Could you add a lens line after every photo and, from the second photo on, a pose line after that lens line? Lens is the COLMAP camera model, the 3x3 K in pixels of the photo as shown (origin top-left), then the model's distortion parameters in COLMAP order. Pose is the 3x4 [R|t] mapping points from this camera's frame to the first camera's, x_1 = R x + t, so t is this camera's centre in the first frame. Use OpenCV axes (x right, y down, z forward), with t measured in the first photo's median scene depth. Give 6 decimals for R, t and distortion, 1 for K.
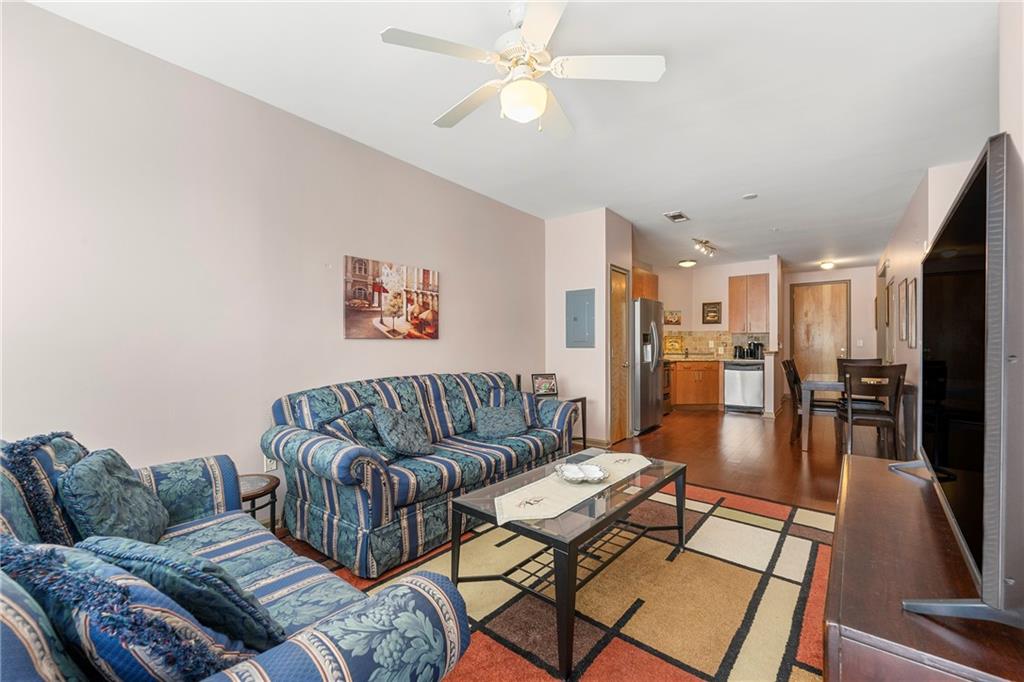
lens RADIAL K [[420.5, 0, 526.6], [0, 420.5, 353.9], [0, 0, 1]] dist [-0.002593, -0.000441]
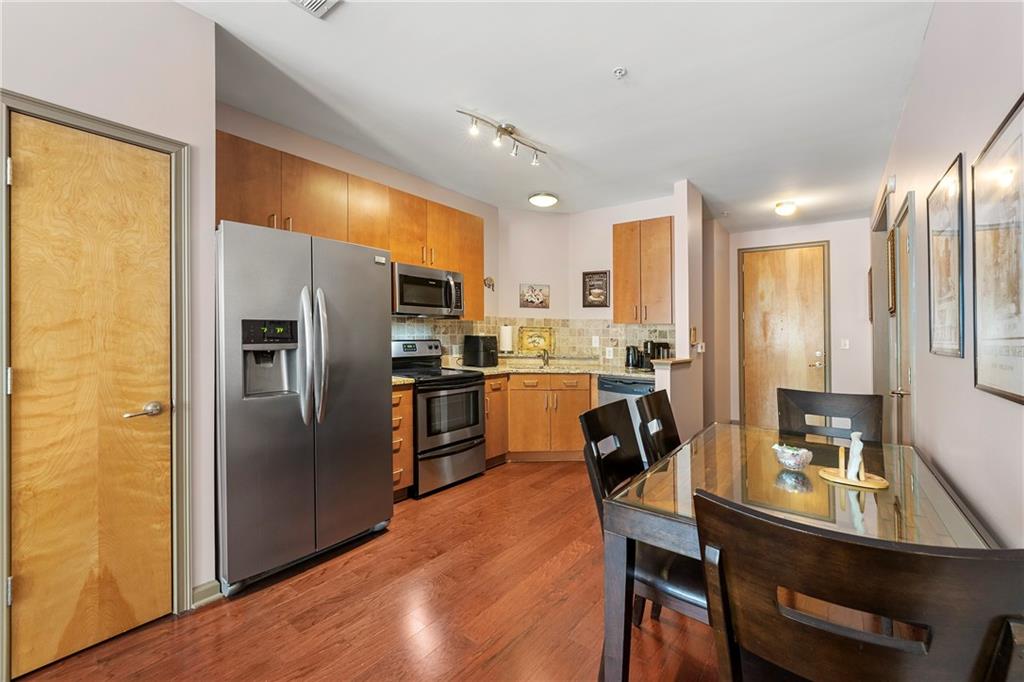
lens RADIAL K [[420.5, 0, 532.0], [0, 420.5, 326.6], [0, 0, 1]] dist [-0.002593, -0.000441]
pose [[0.999729, 0.019292, 0.013028, 0.346255], [-0.018838, 0.999241, -0.034100, -0.022722], [-0.013676, 0.033846, 0.999334, 0.414112]]
